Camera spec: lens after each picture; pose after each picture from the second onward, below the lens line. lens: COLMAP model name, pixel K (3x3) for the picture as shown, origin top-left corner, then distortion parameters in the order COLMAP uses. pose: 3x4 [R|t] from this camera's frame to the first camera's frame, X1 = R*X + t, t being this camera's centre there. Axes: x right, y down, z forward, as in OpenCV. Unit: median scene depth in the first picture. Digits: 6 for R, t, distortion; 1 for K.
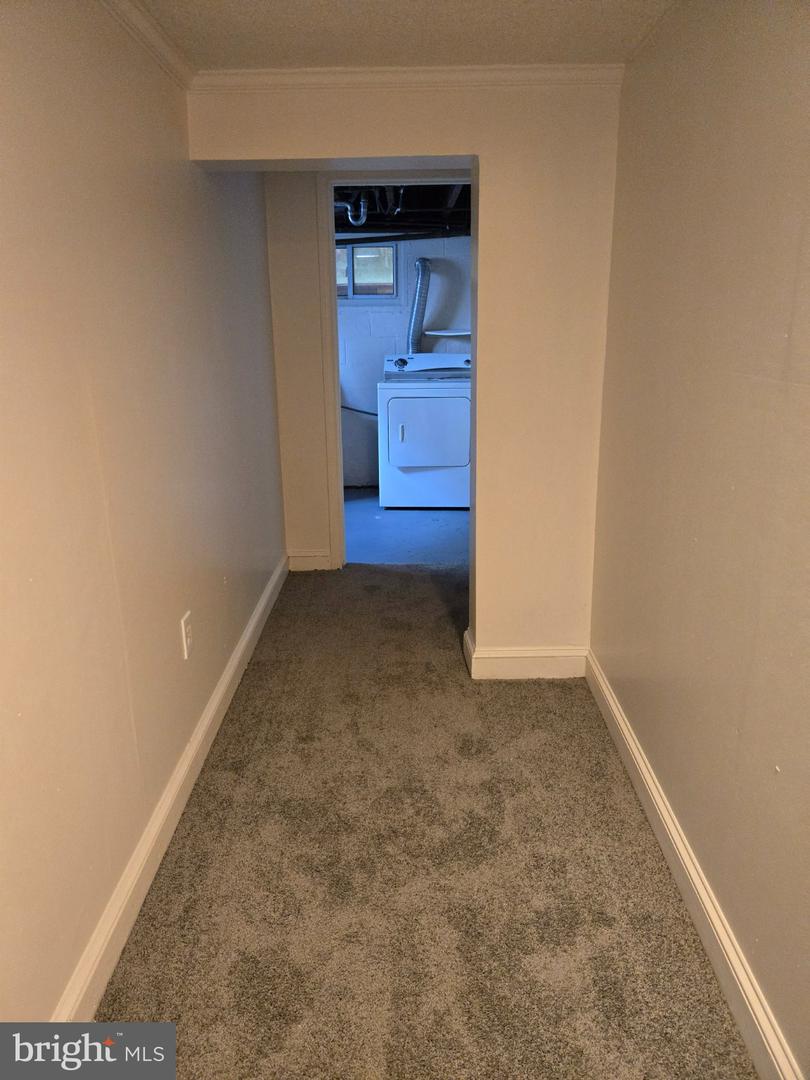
lens RADIAL K [[718.7, 0, 404.2], [0, 718.7, 545.0], [0, 0, 1]] dist [0.036589, -0.012809]
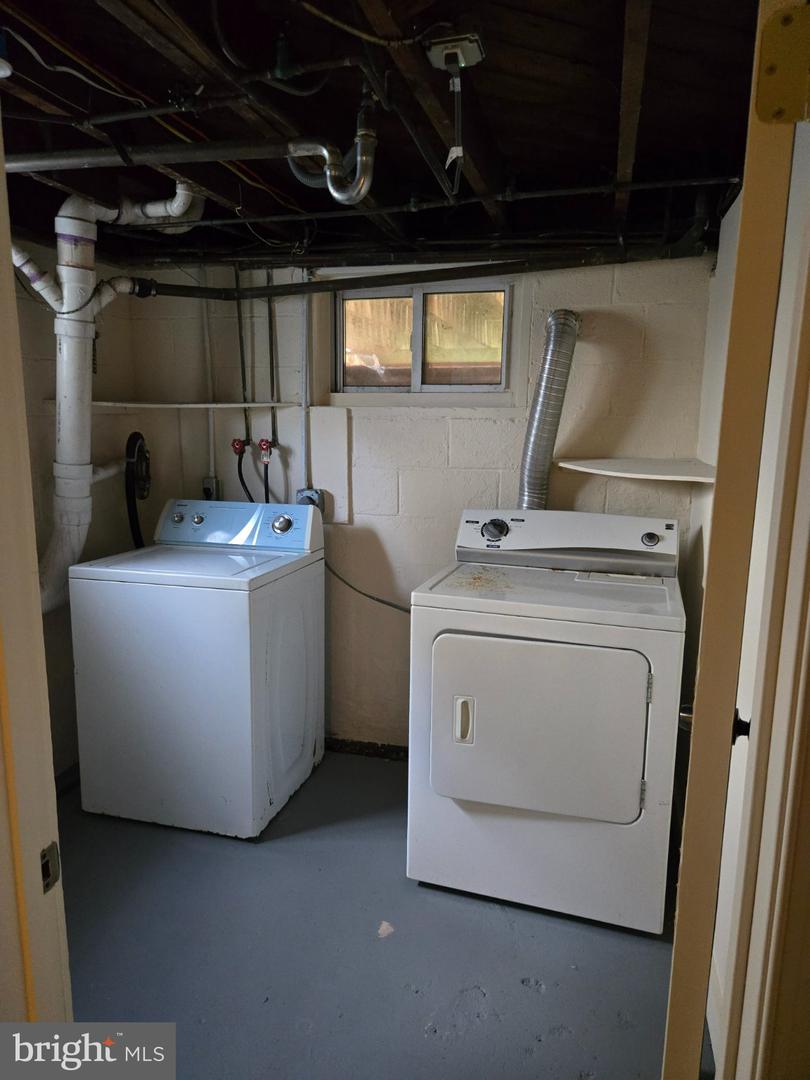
lens RADIAL K [[718.7, 0, 401.6], [0, 718.7, 535.5], [0, 0, 1]] dist [0.036589, -0.012809]
pose [[0.964858, 0.067748, -0.253889, 0.053427], [-0.099047, 0.988693, -0.112588, -0.190462], [0.243391, 0.133778, 0.960658, 0.545554]]
